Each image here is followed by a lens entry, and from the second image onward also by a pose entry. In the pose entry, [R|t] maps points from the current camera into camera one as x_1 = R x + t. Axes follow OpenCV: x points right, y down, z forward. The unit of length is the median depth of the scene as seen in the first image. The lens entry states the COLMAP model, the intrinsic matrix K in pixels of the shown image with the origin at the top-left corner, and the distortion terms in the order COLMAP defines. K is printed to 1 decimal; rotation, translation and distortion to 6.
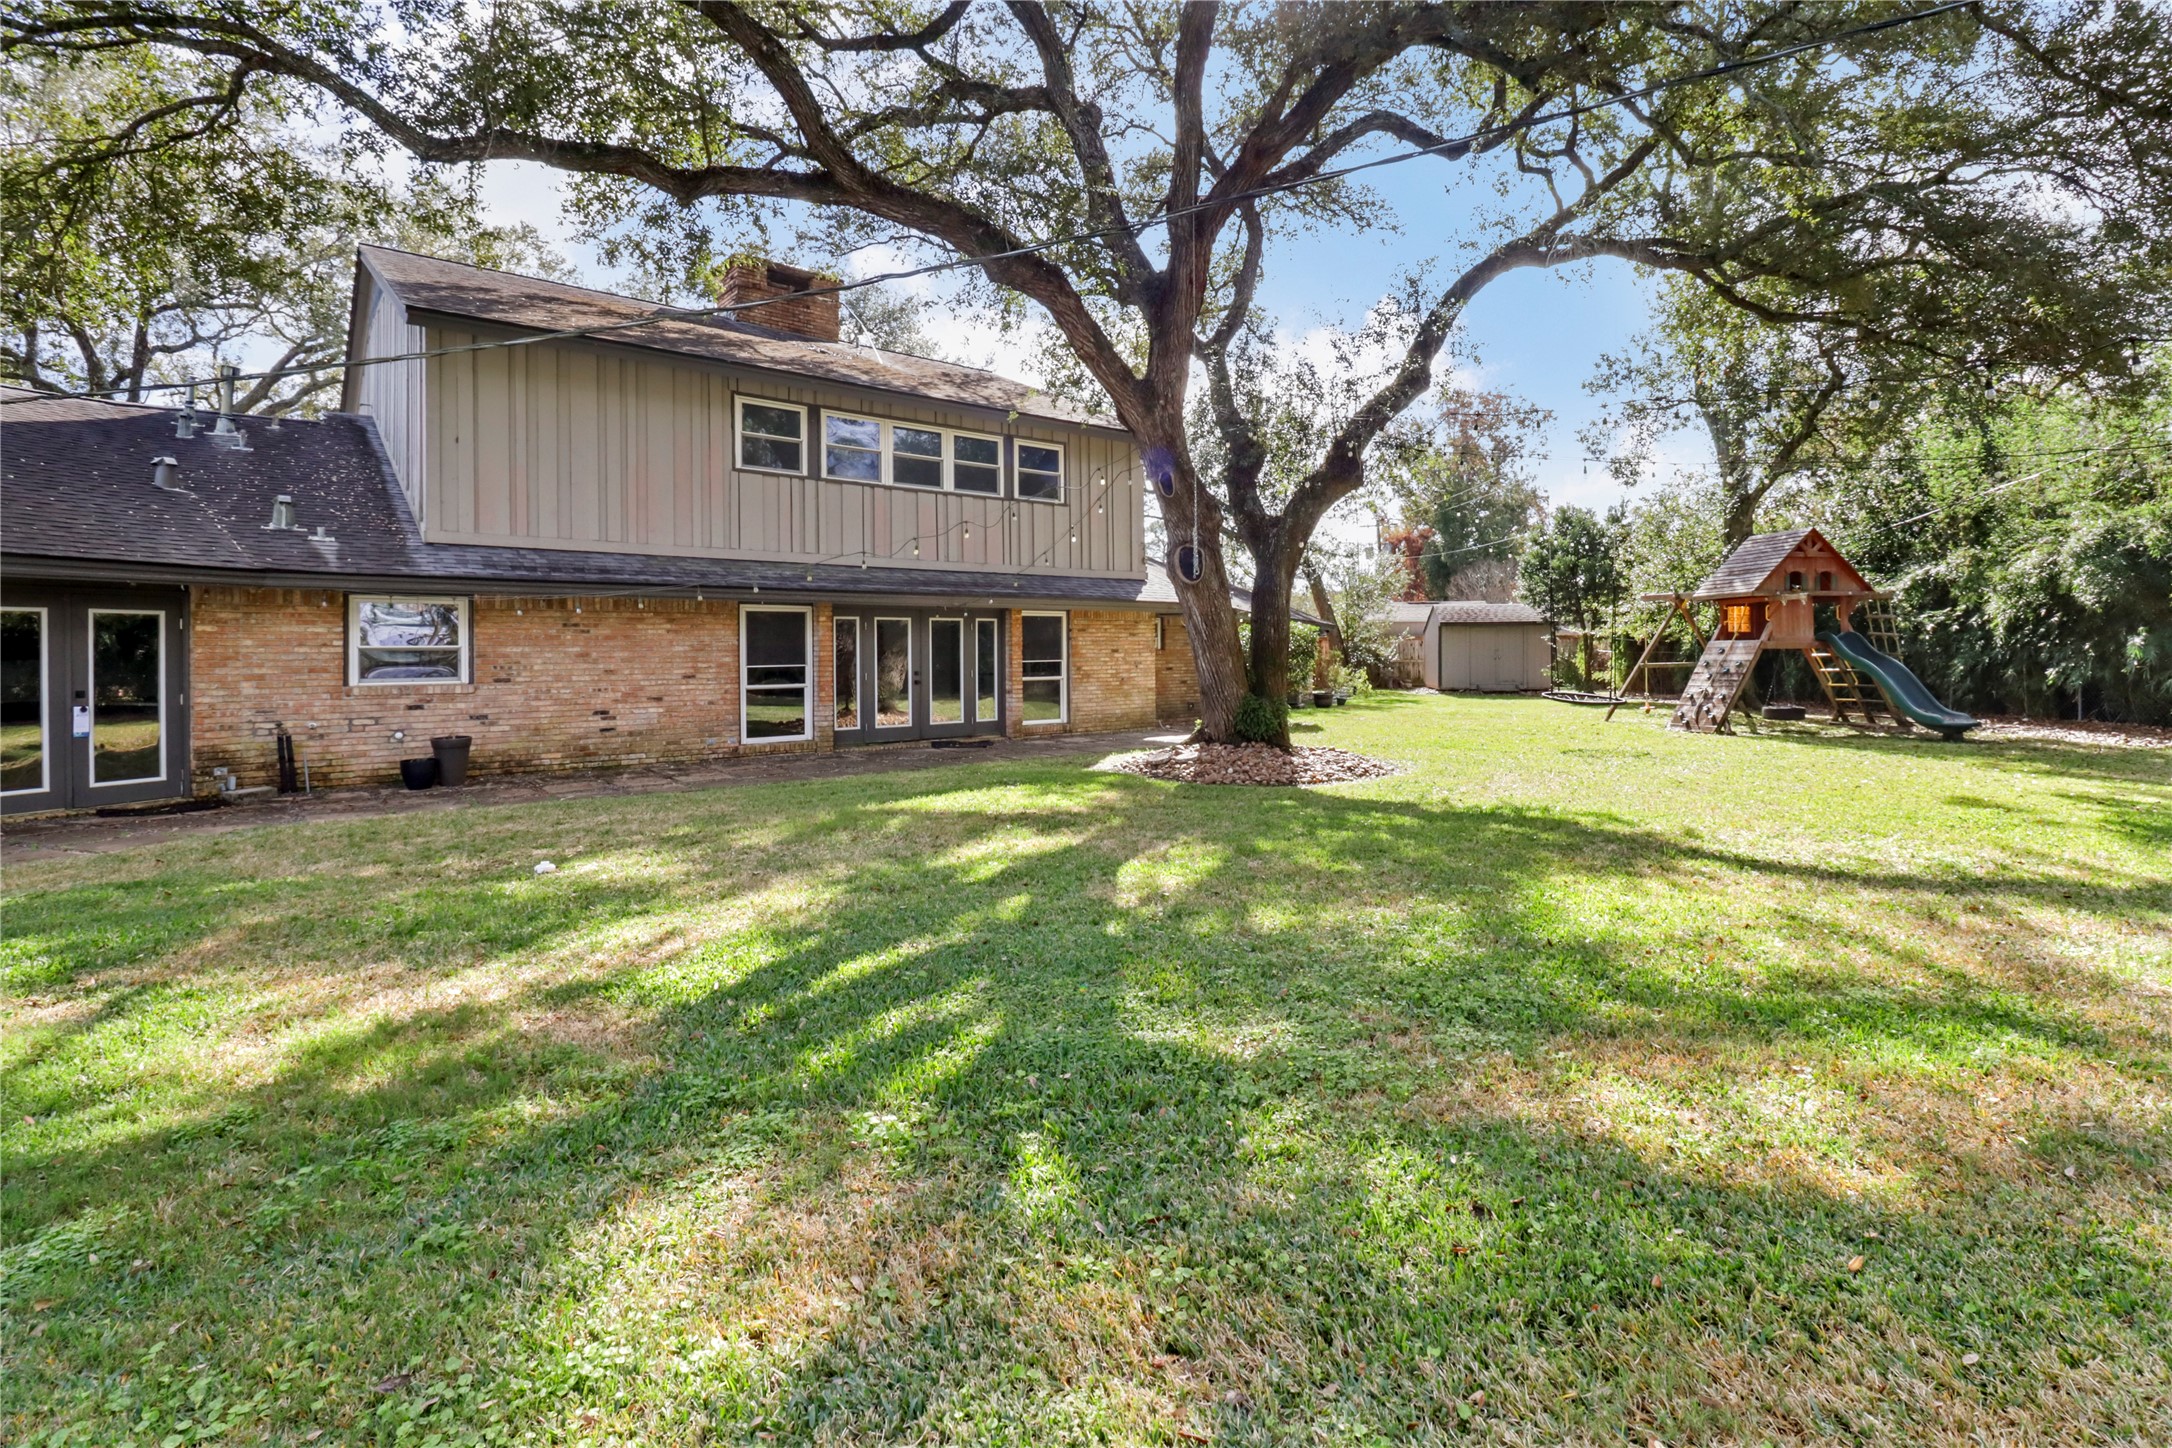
lens RADIAL K [[1005.1, 0, 1086.2], [0, 1005.1, 676.5], [0, 0, 1]] dist [-0.032228, -0.000146]
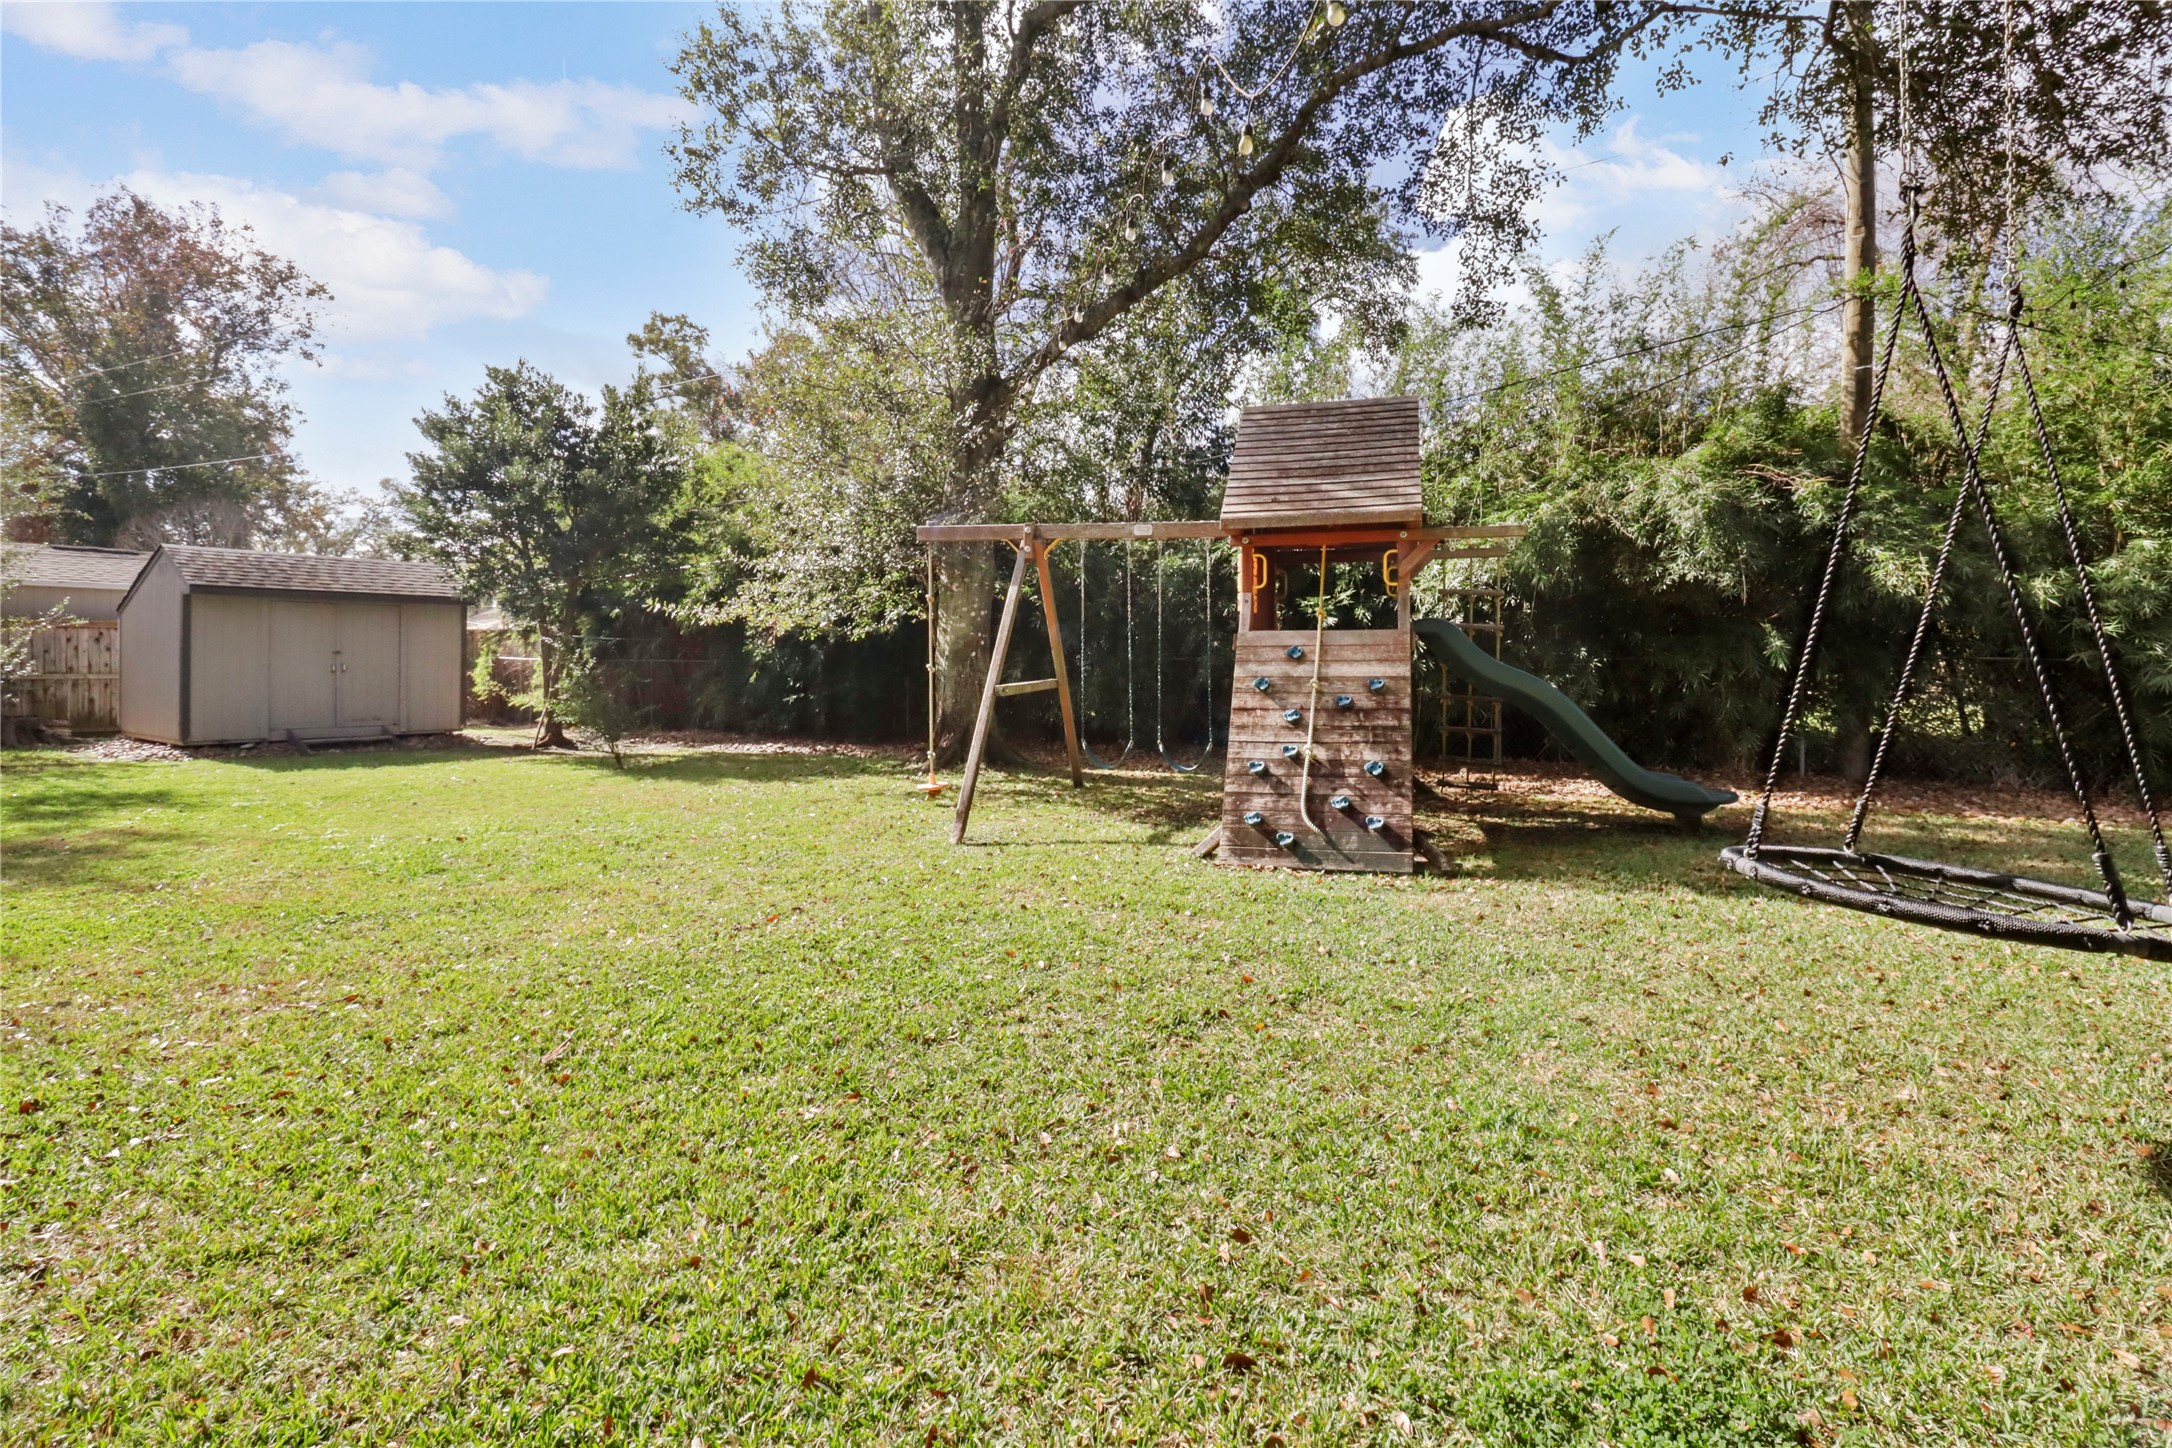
lens RADIAL K [[1005.1, 0, 1086.2], [0, 1005.1, 676.5], [0, 0, 1]] dist [-0.032228, -0.000146]
pose [[0.384267, 0.011479, 0.923151, 0.124778], [0.009124, 0.999827, -0.016231, -0.006394], [-0.923177, 0.014660, 0.384096, 0.516410]]
